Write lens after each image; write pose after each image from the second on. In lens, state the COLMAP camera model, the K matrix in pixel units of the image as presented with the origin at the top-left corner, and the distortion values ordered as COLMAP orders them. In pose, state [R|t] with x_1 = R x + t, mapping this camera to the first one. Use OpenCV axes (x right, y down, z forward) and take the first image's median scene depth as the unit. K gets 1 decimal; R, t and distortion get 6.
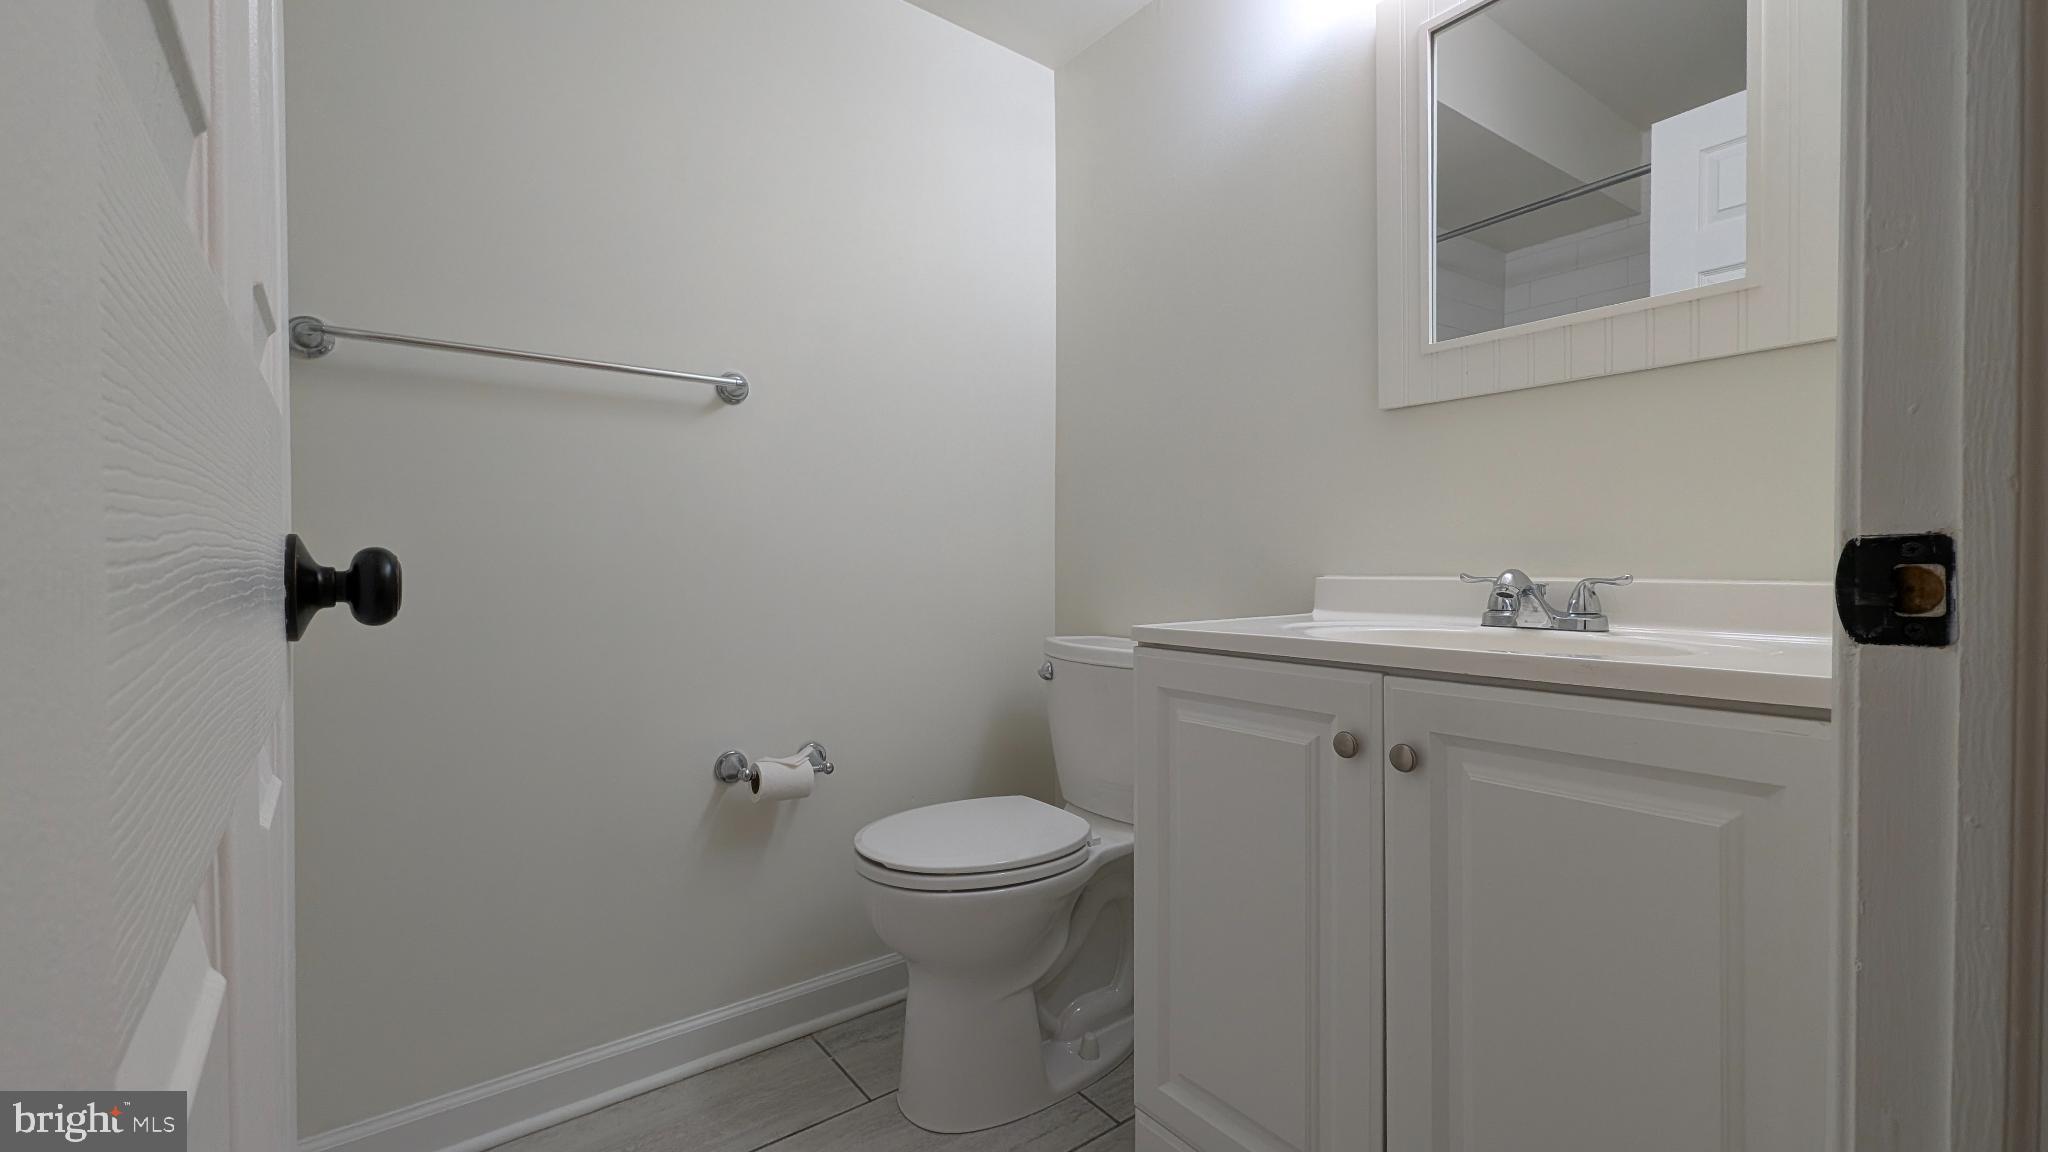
lens RADIAL K [[841.9, 0, 1020.9], [0, 841.9, 570.0], [0, 0, 1]] dist [0.001058, 0.000118]
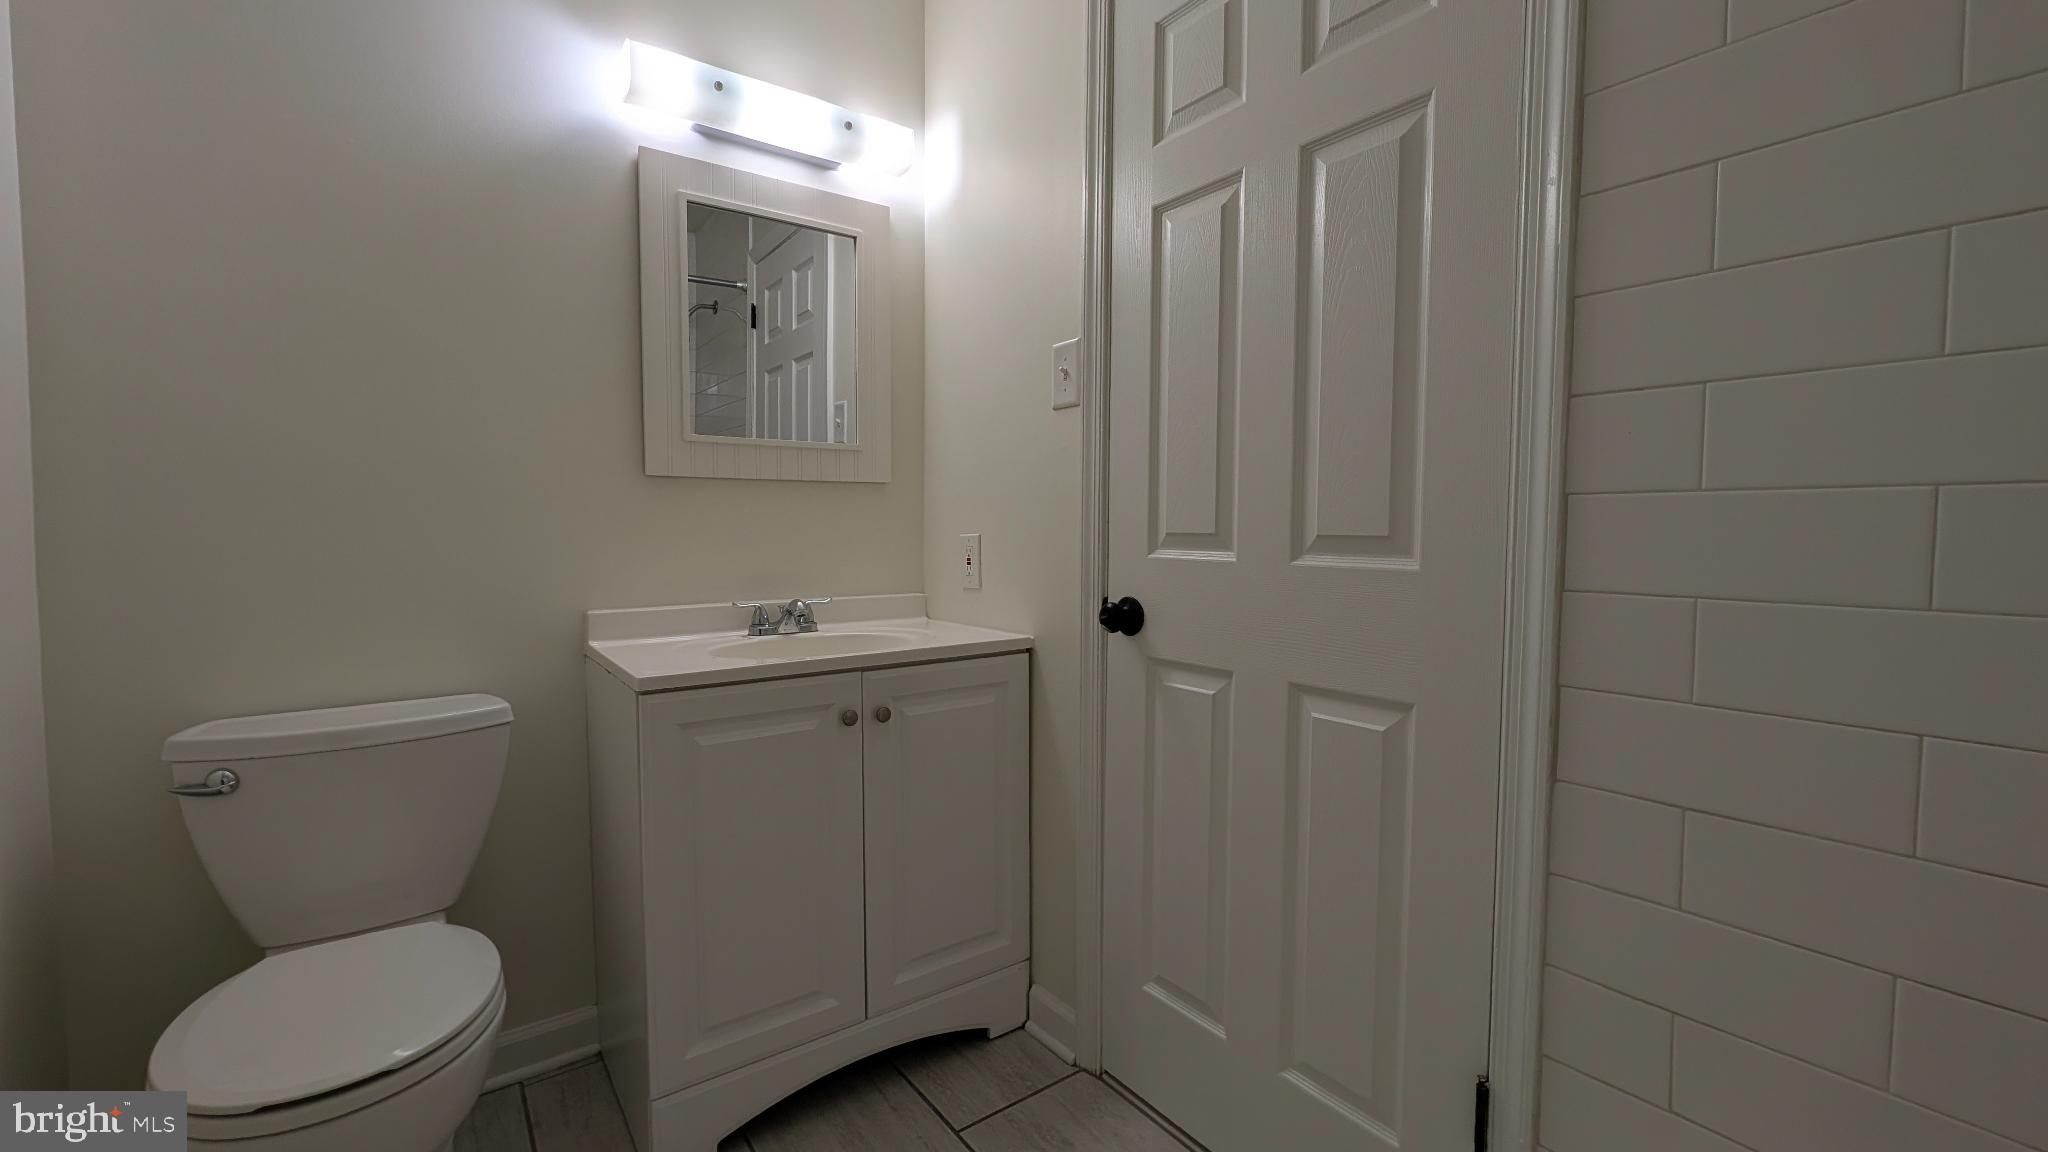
lens RADIAL K [[841.9, 0, 1020.9], [0, 841.9, 570.0], [0, 0, 1]] dist [0.001058, 0.000118]
pose [[0.022413, -0.052016, 0.998395, -1.060746], [0.010470, 0.998603, 0.051792, -0.140882], [-0.999694, 0.009293, 0.022927, 0.534354]]
